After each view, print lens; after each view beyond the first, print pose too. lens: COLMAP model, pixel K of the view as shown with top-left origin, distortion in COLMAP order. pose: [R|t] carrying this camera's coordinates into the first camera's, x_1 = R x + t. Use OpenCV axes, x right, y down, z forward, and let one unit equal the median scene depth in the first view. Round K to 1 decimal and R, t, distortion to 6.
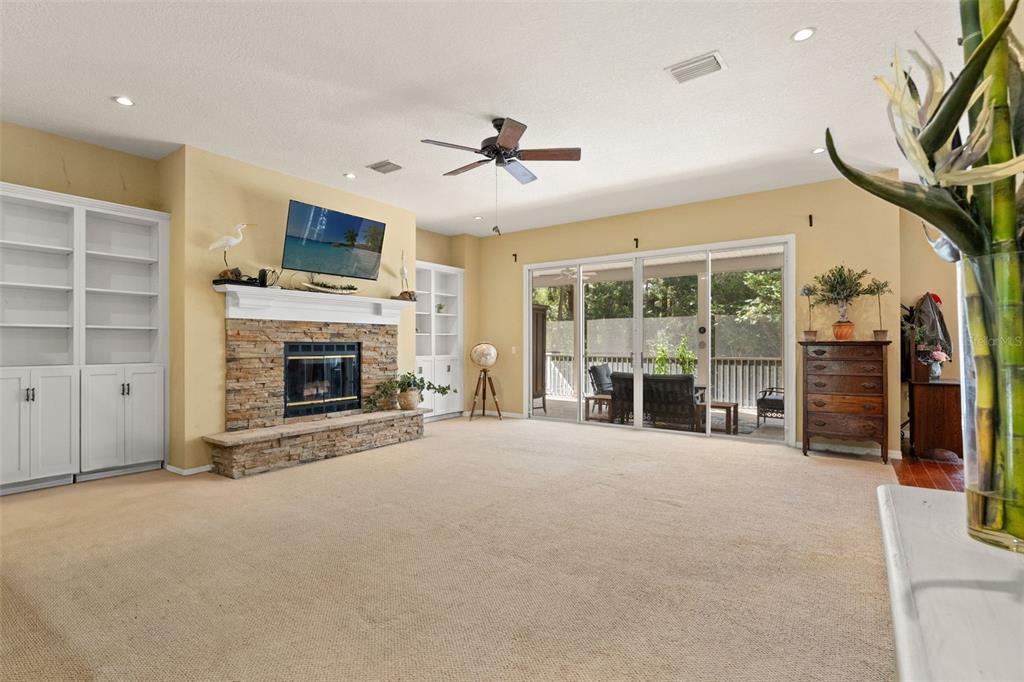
lens RADIAL K [[471.2, 0, 512.0], [0, 471.2, 341.0], [0, 0, 1]] dist [0.000175, -0.000081]
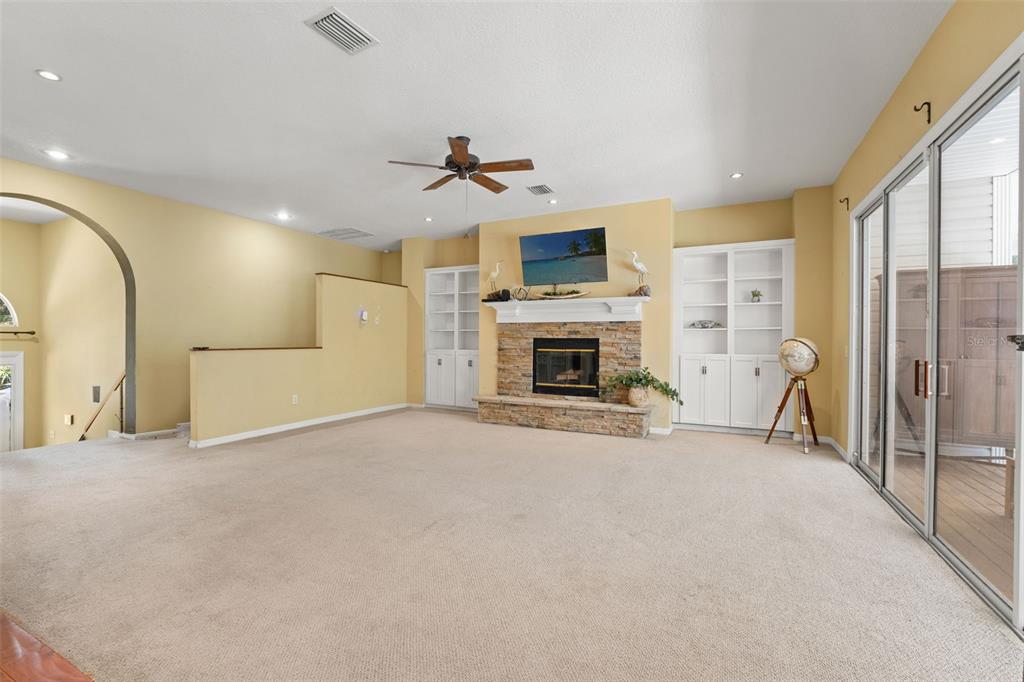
lens RADIAL K [[436.3, 0, 512.0], [0, 436.3, 341.0], [0, 0, 1]] dist [0.000774, 0.000042]
pose [[0.191068, 0.005737, -0.981560, 0.717617], [0.000519, 0.999982, 0.005946, 0.002965], [0.981577, -0.001645, 0.191062, 0.655699]]
